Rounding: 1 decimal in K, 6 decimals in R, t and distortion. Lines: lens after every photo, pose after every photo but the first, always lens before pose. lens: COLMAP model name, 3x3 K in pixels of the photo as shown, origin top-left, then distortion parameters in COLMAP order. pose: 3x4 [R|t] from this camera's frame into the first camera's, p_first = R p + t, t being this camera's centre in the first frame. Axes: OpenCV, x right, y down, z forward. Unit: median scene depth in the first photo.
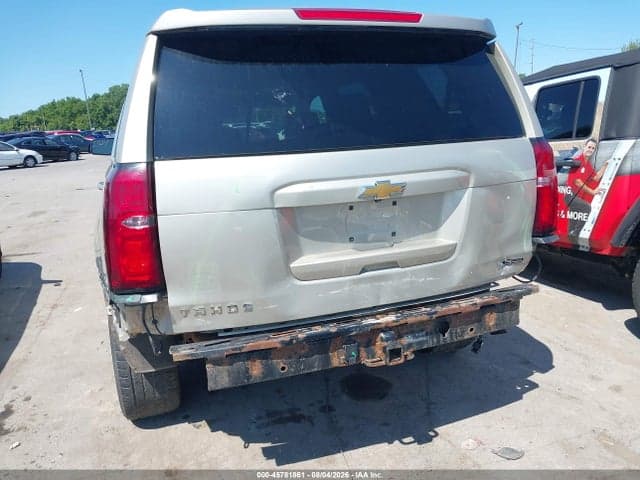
lens RADIAL K [[534.1, 0, 318.7], [0, 534.1, 248.6], [0, 0, 1]] dist [-0.002475, -0.001148]
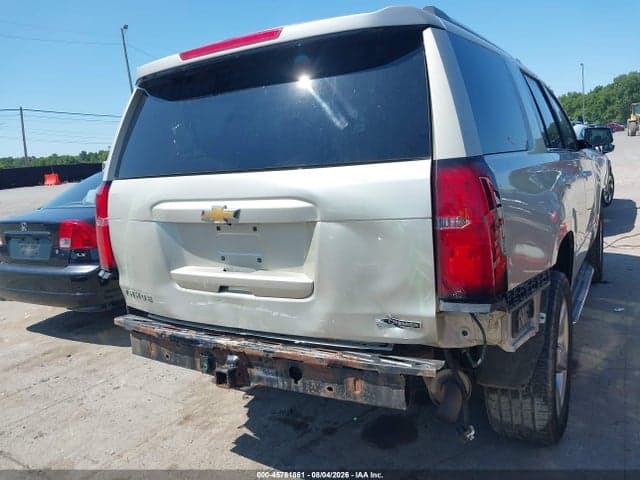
lens RADIAL K [[526.6, 0, 320.0], [0, 526.6, 240.0], [0, 0, 1]] dist [0.014344, 0.002030]
pose [[0.607902, 0.126538, -0.783865, 0.978074], [-0.127533, 0.989963, 0.060904, -0.139924], [0.783703, 0.062945, 0.617938, 0.503317]]
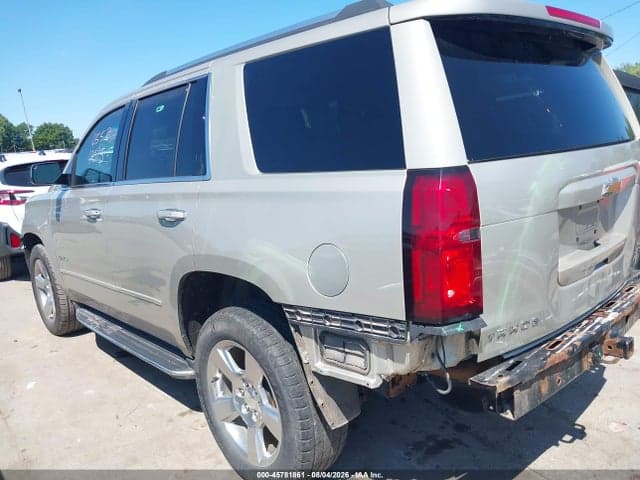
lens RADIAL K [[525.5, 0, 318.7], [0, 525.5, 252.1], [0, 0, 1]] dist [0.003981, 0.003070]
pose [[0.926662, -0.093023, 0.364205, -0.736803], [0.109675, 0.993646, -0.025261, -0.022725], [-0.359541, 0.063352, 0.930976, 0.266707]]
